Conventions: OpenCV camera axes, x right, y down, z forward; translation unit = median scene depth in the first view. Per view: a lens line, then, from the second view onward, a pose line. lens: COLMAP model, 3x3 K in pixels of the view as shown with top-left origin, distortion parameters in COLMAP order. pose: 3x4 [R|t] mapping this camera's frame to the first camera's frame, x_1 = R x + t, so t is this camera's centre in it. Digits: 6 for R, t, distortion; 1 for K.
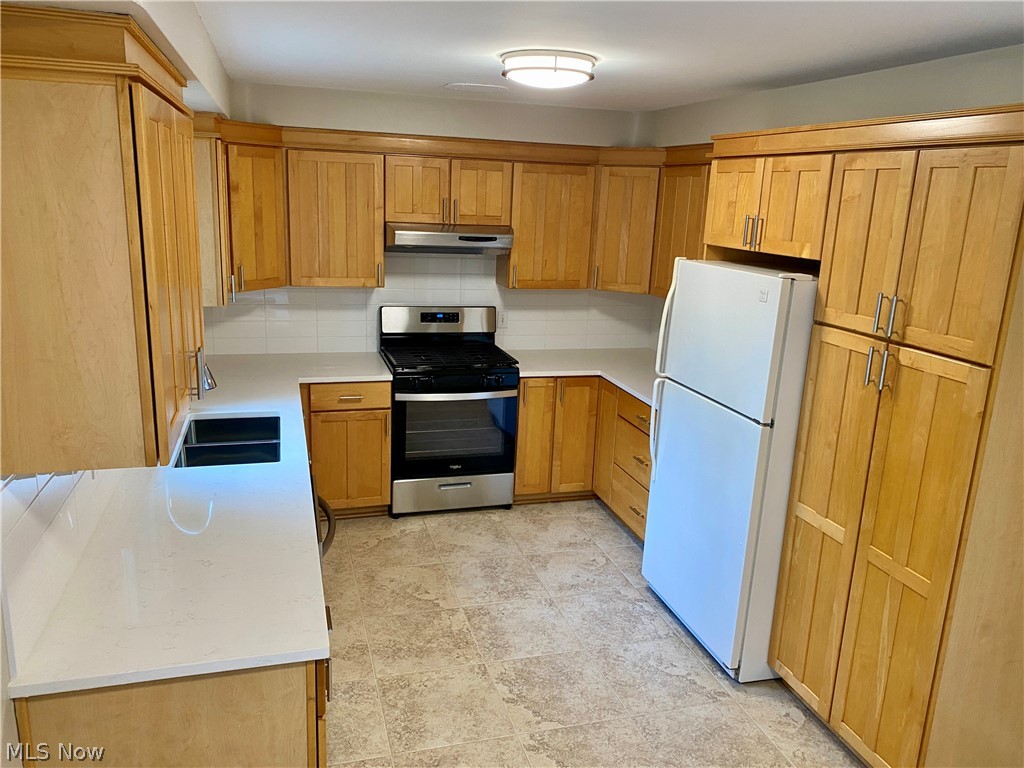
lens RADIAL K [[780.1, 0, 519.9], [0, 780.1, 380.1], [0, 0, 1]] dist [0.047508, -0.056816]
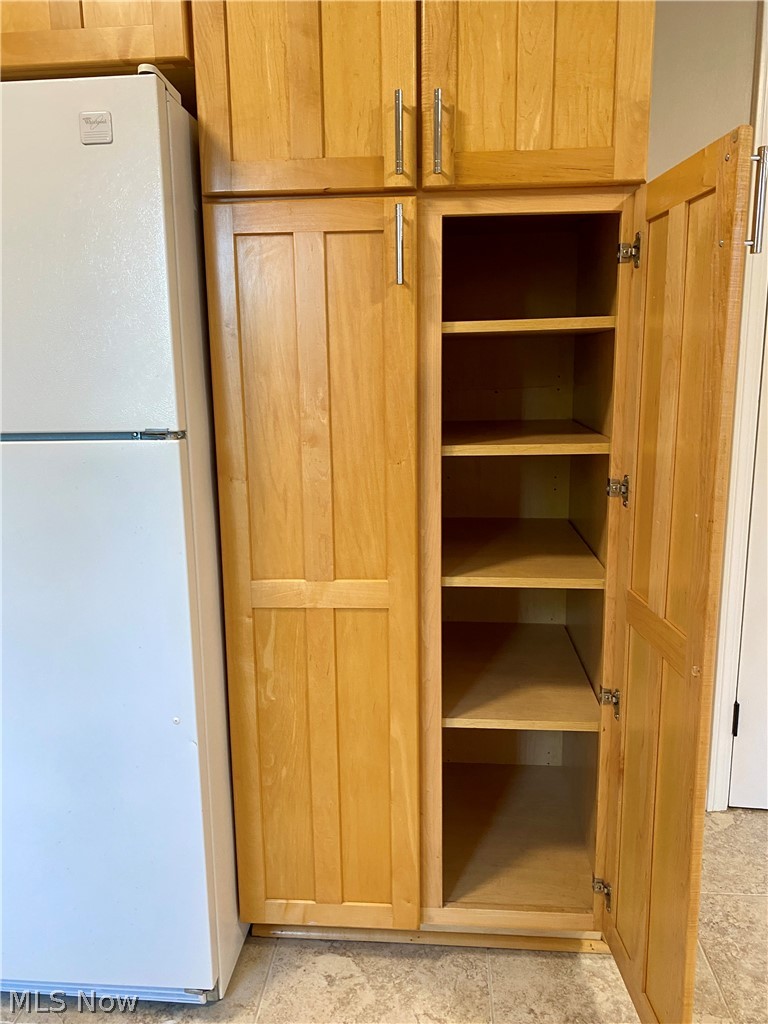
lens RADIAL K [[780.1, 0, 384.6], [0, 780.1, 511.4], [0, 0, 1]] dist [0.047508, -0.056816]
pose [[0.364783, -0.220863, 0.904518, -0.055233], [0.248616, 0.959292, 0.133974, 0.069965], [-0.897287, 0.176007, 0.404843, 0.744637]]
